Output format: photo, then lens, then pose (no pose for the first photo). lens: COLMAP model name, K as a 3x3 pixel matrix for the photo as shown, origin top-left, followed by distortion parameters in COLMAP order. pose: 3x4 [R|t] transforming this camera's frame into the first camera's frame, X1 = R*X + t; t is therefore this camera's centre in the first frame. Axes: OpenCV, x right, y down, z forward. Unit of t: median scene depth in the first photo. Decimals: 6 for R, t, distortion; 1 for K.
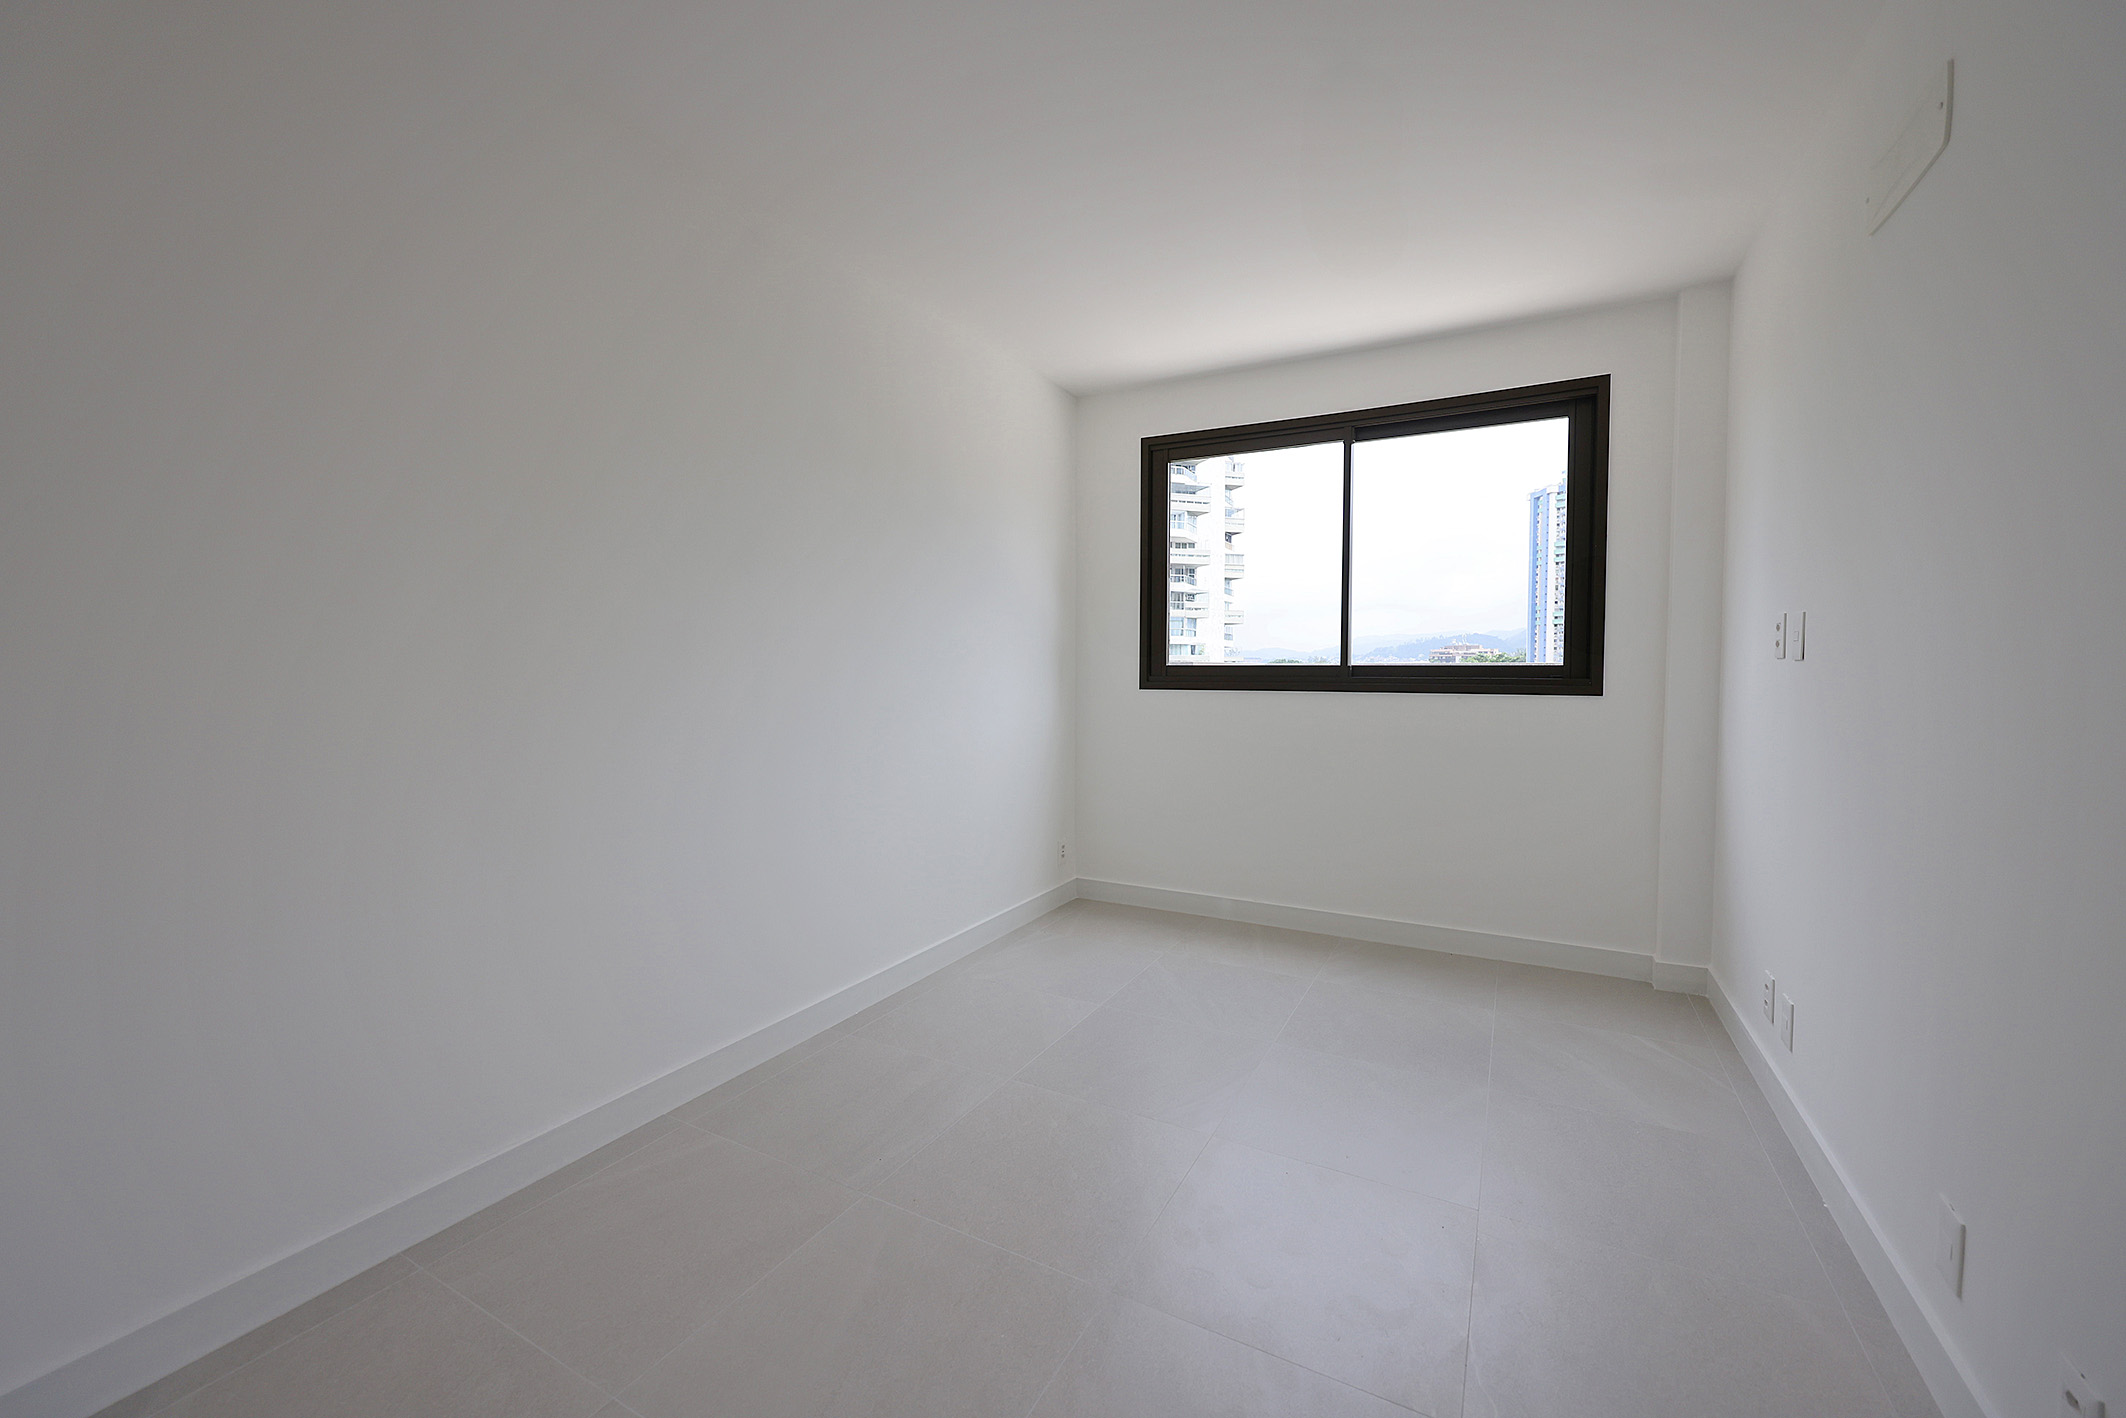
lens RADIAL K [[852.6, 0, 1059.0], [0, 852.6, 702.8], [0, 0, 1]] dist [-0.001081, -0.000026]
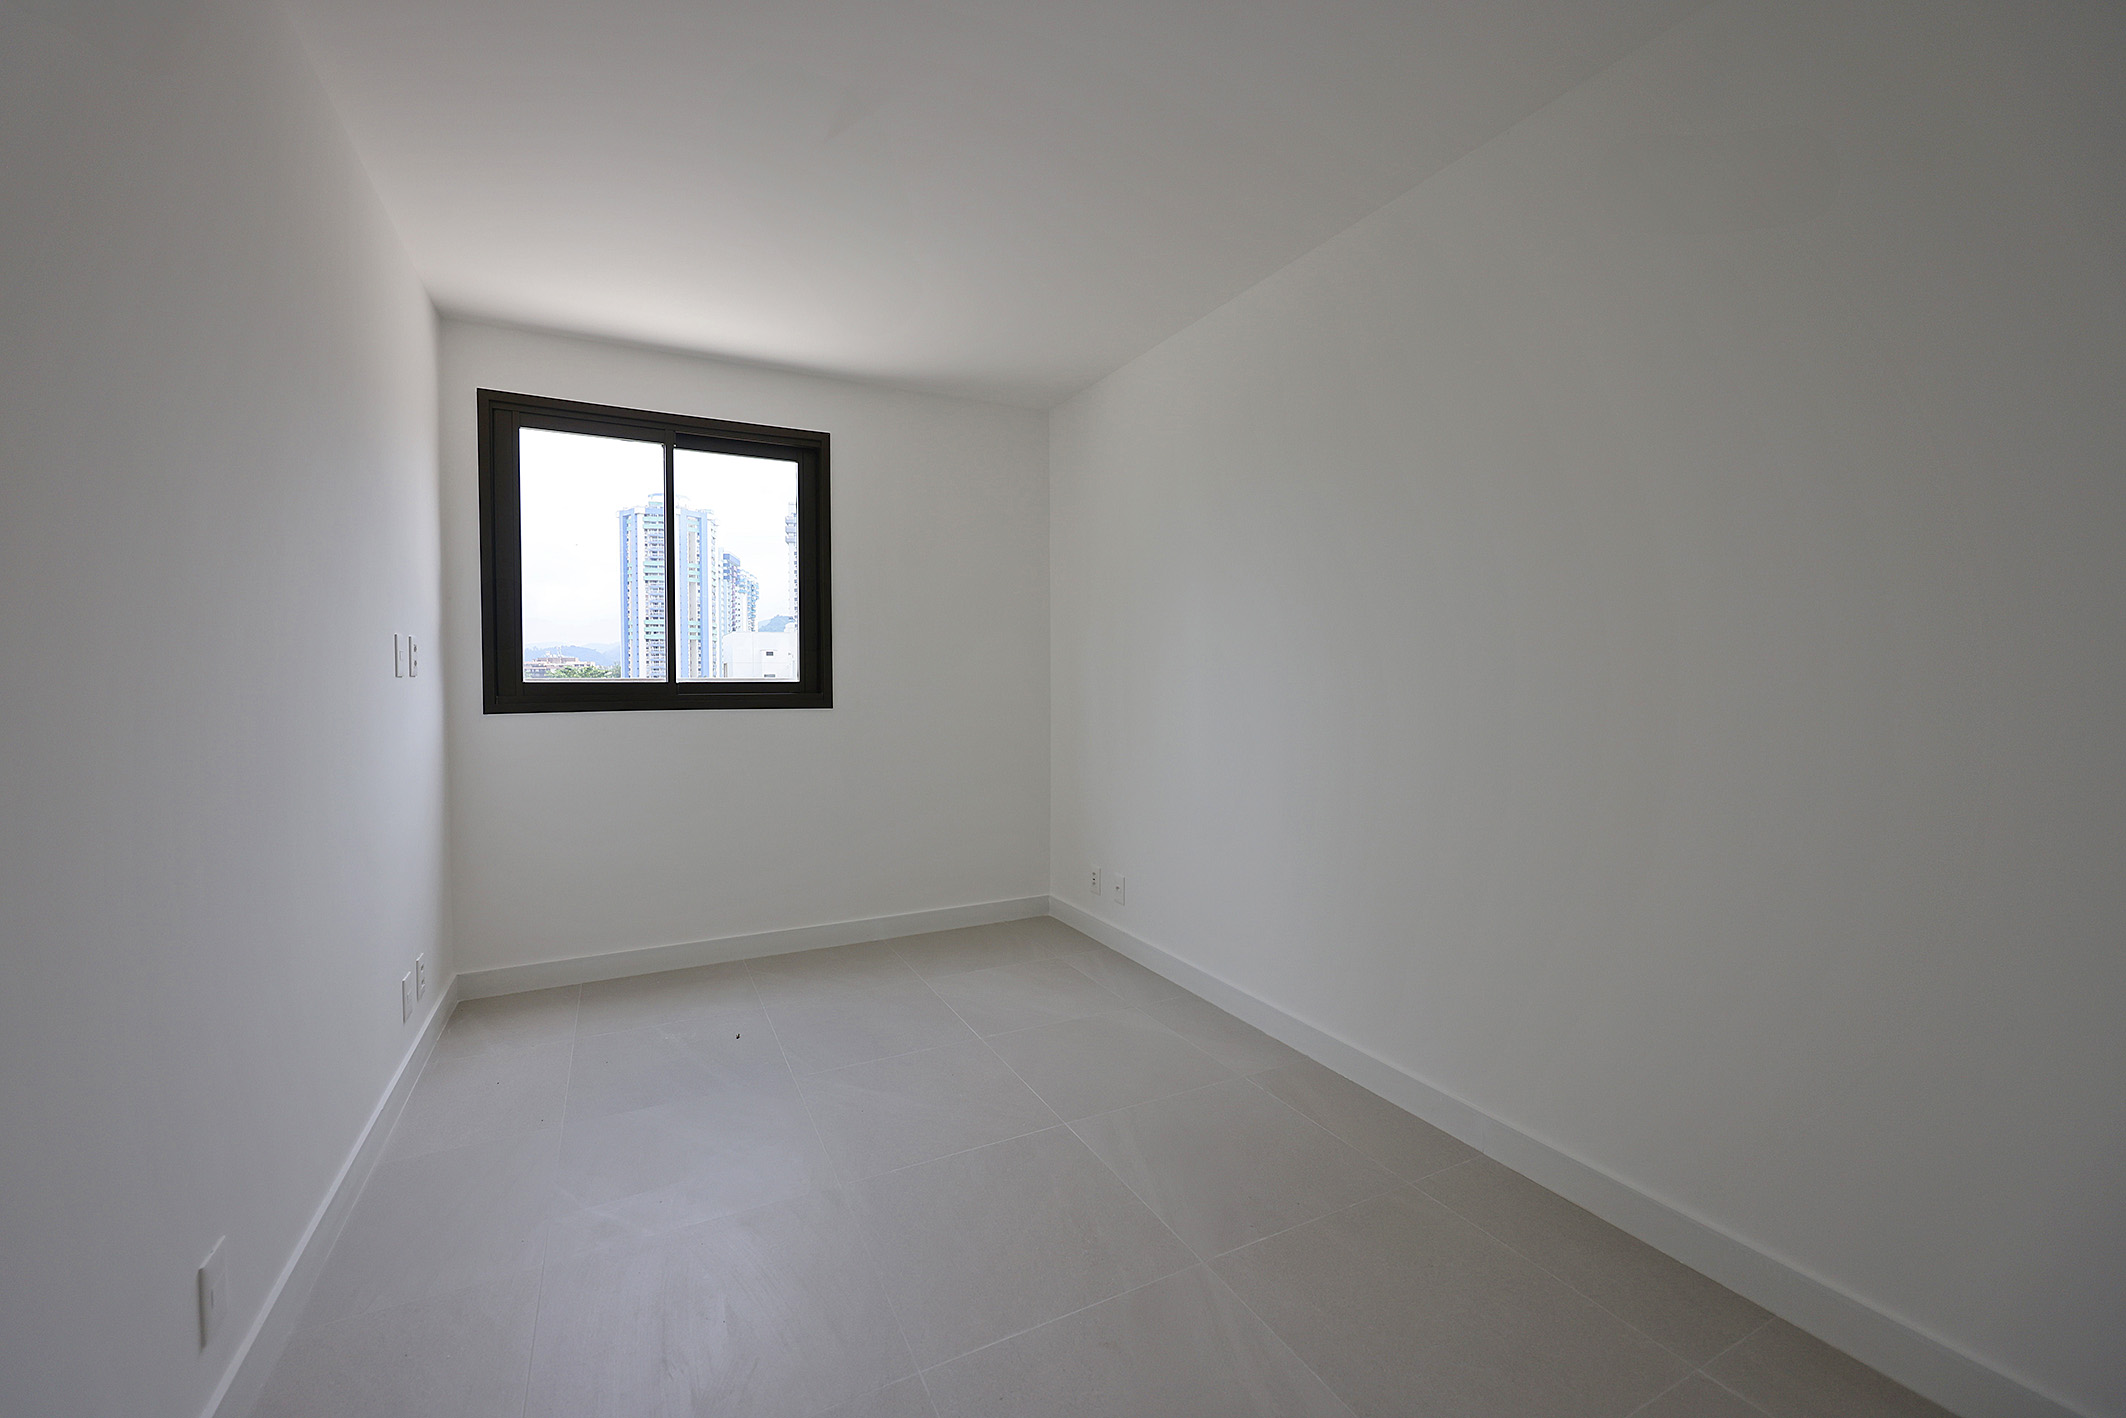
lens RADIAL K [[852.6, 0, 1049.1], [0, 852.6, 702.9], [0, 0, 1]] dist [-0.001081, -0.000026]
pose [[0.568770, -0.021445, 0.822217, -0.195940], [0.034371, 0.999407, 0.002290, -0.007439], [-0.821778, 0.026958, 0.569169, 0.111423]]
